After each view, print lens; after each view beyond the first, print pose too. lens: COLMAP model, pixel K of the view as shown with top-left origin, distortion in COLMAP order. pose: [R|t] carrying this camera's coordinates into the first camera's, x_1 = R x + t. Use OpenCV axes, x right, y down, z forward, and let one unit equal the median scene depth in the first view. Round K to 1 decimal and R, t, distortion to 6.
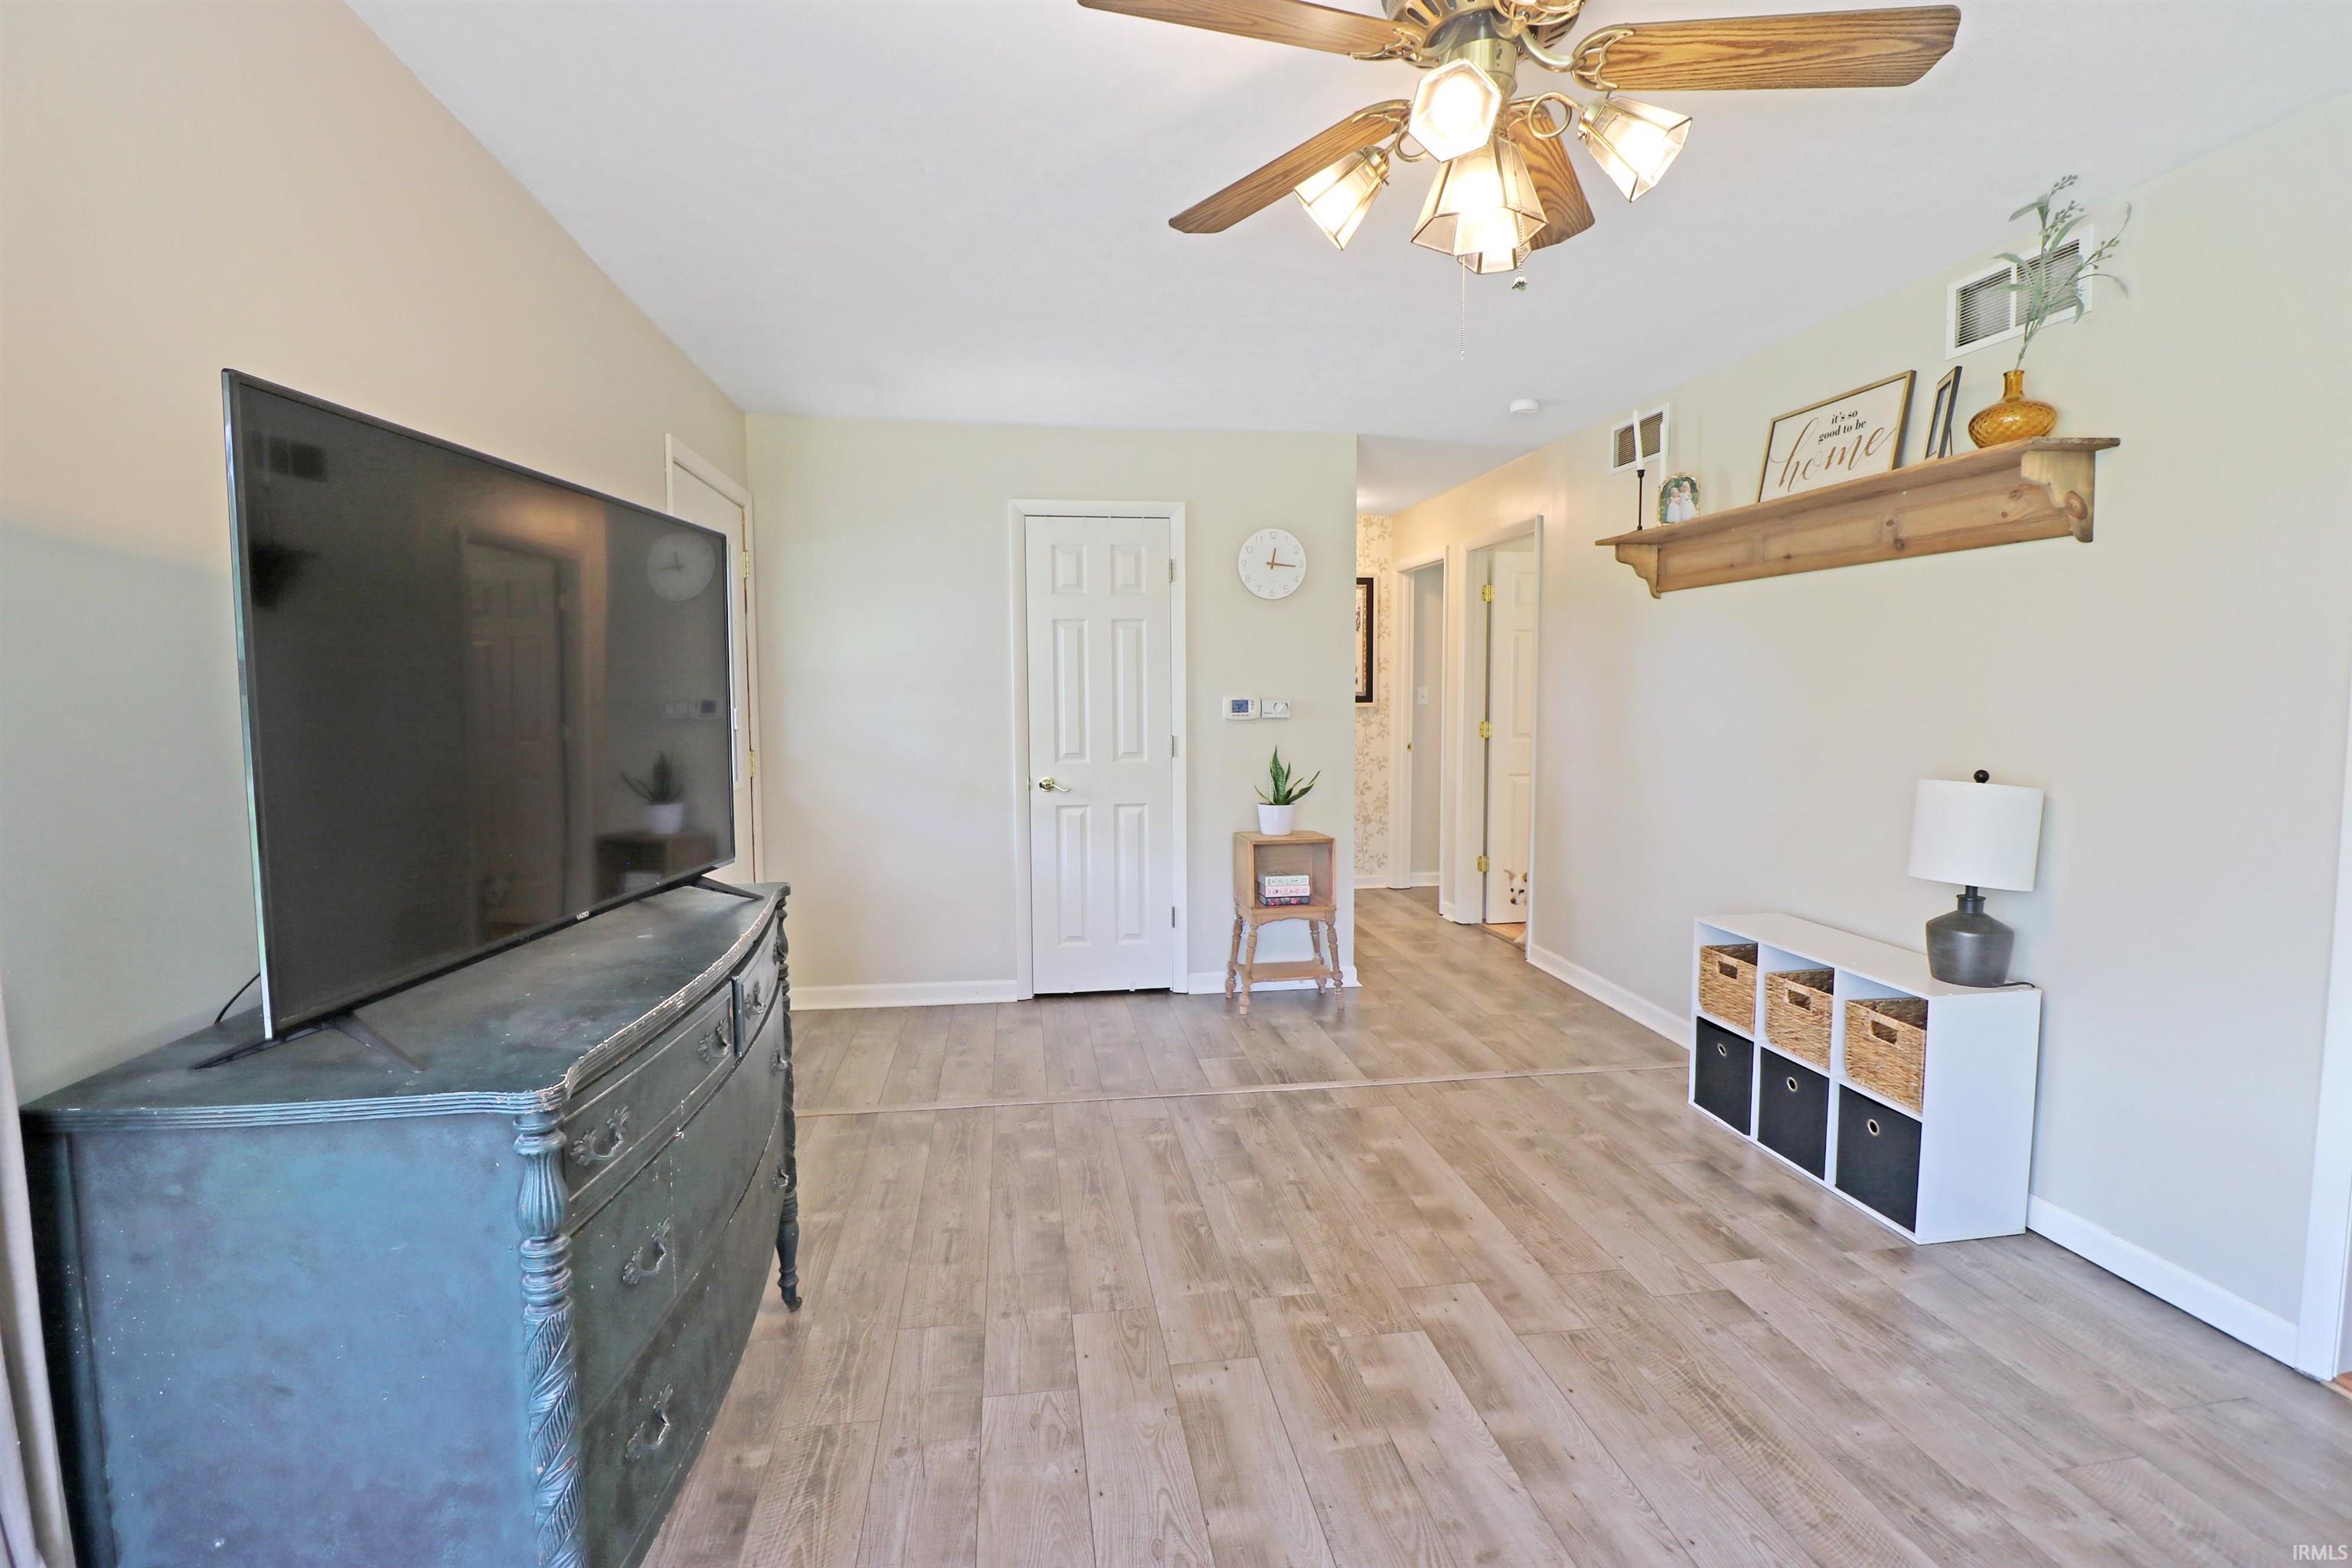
lens RADIAL K [[1078.3, 0, 1176.0], [0, 1078.3, 784.0], [0, 0, 1]] dist [0.000342, -0.000144]
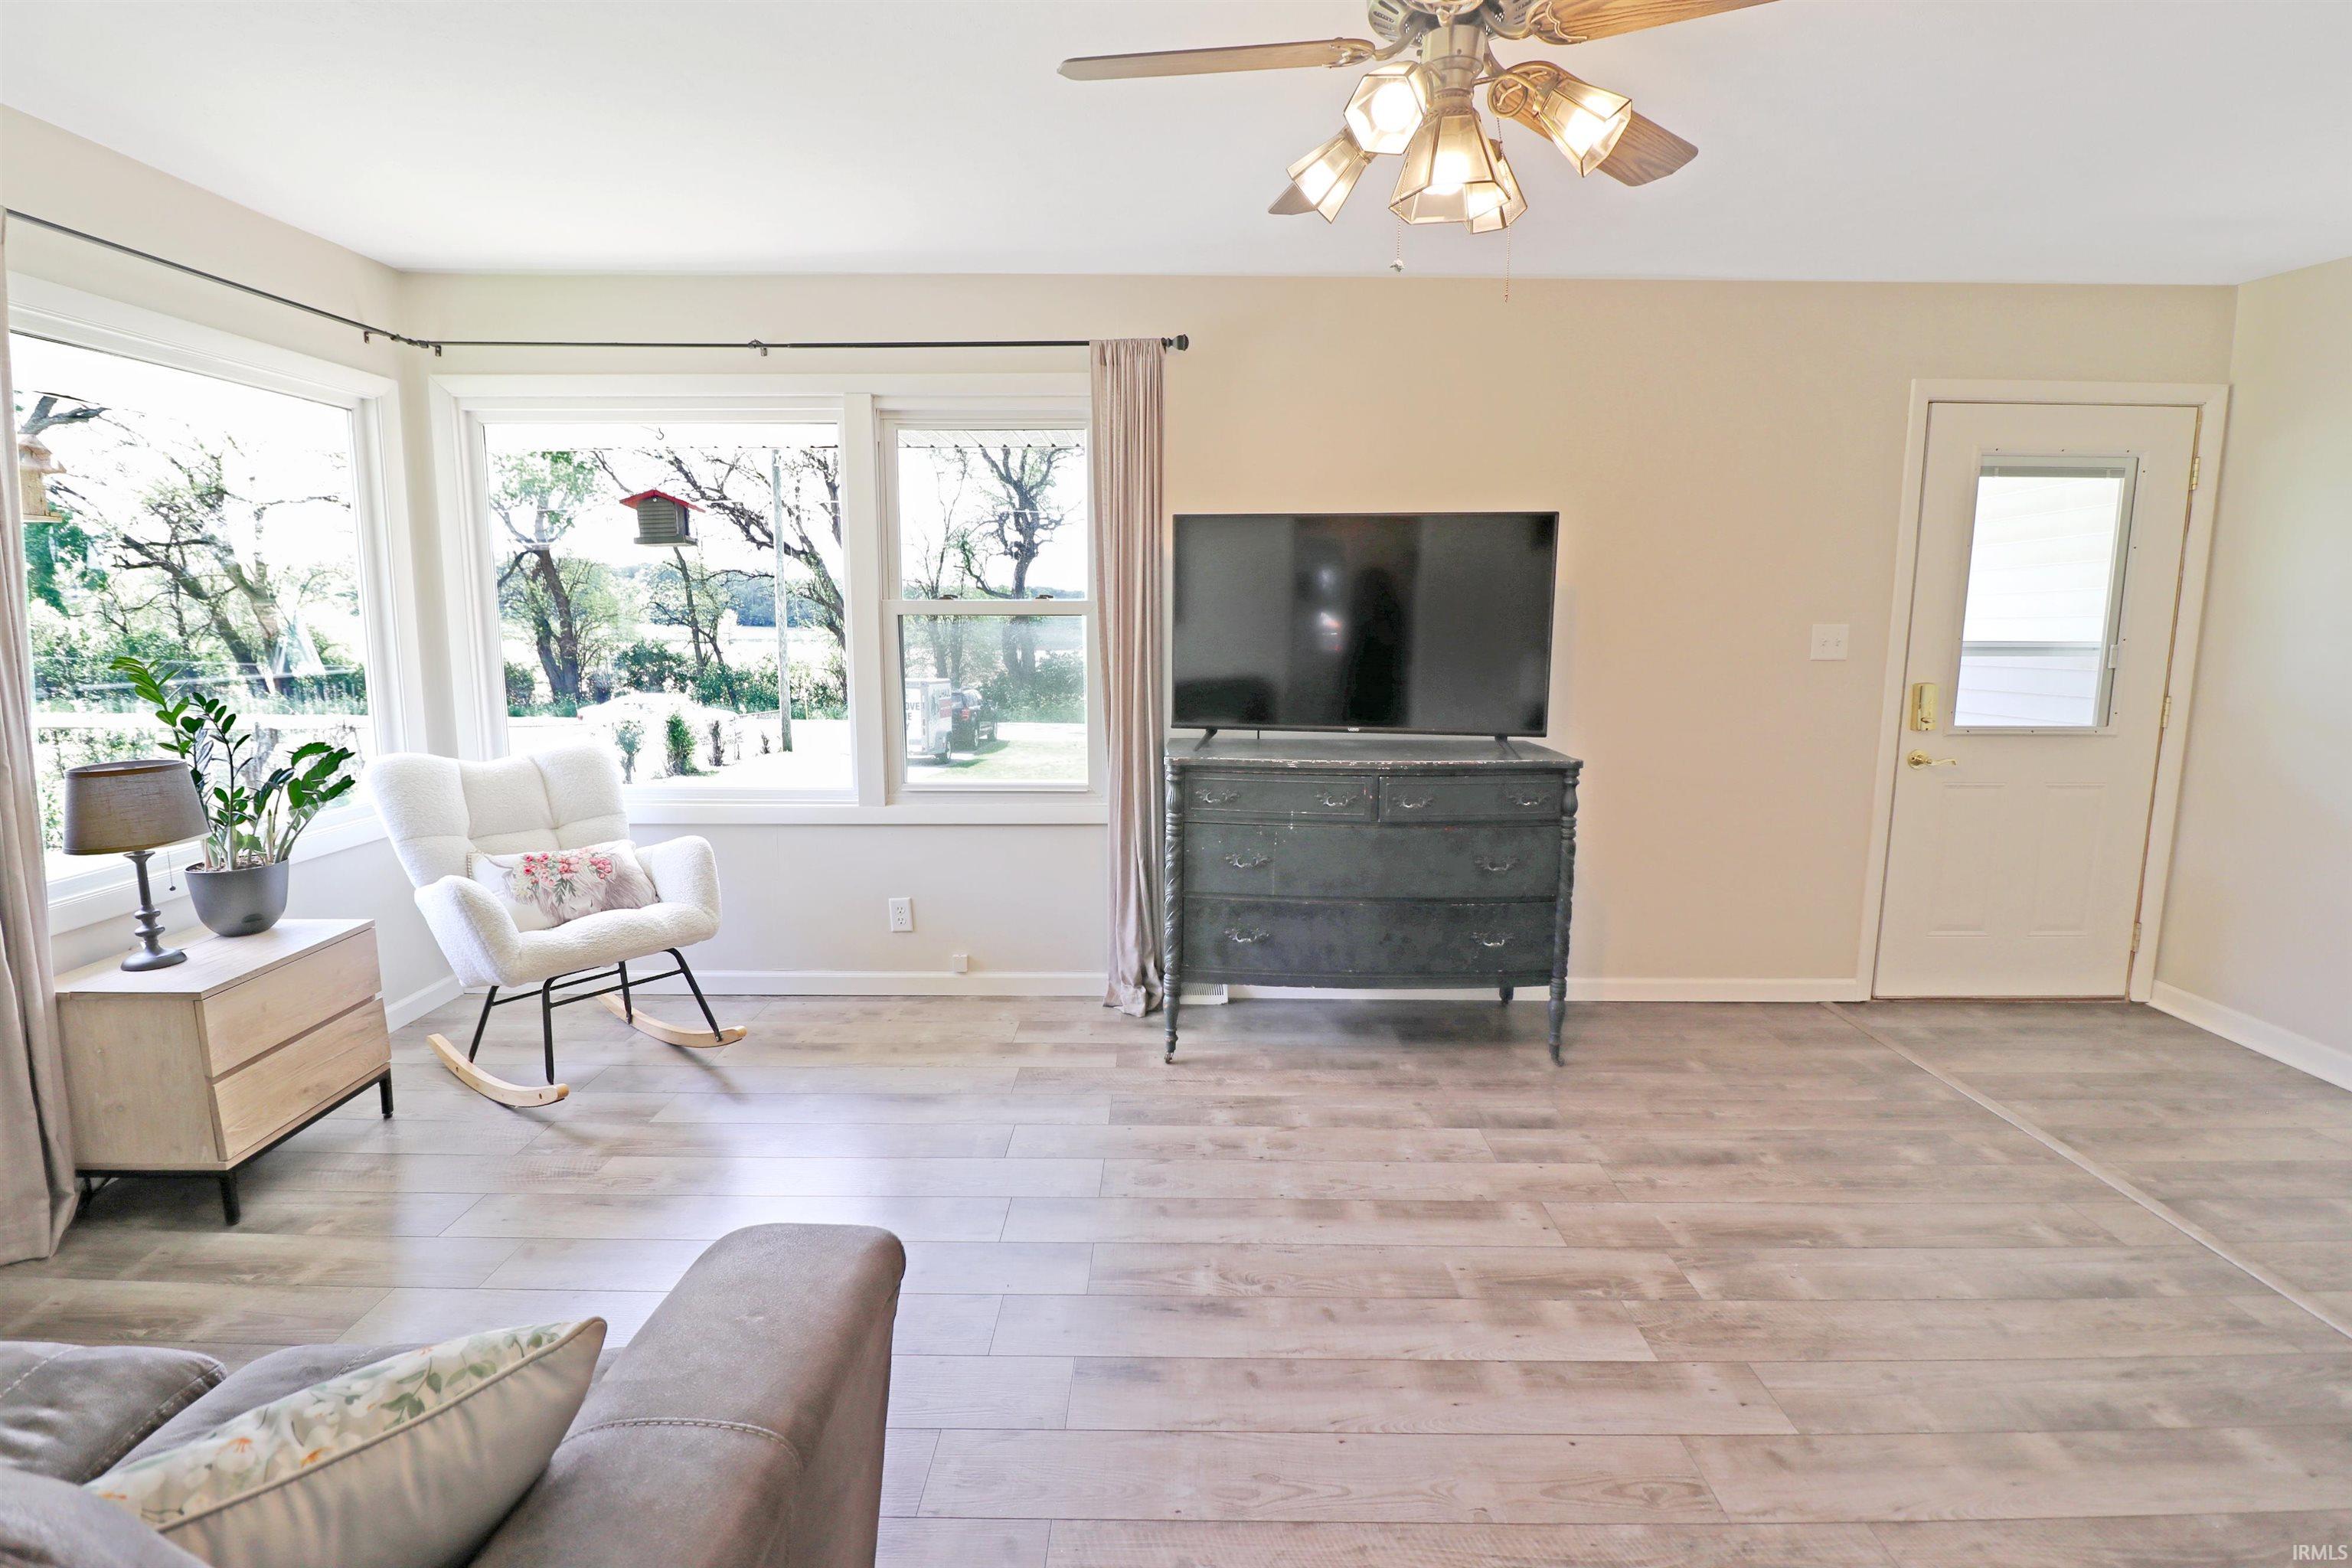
lens RADIAL K [[1078.3, 0, 1176.0], [0, 1078.3, 784.0], [0, 0, 1]] dist [0.000342, -0.000144]
pose [[-0.152836, 0.147489, -0.977184, 1.061574], [-0.092675, 0.982304, 0.162757, -0.055322], [0.983897, 0.115436, -0.136463, 0.676344]]
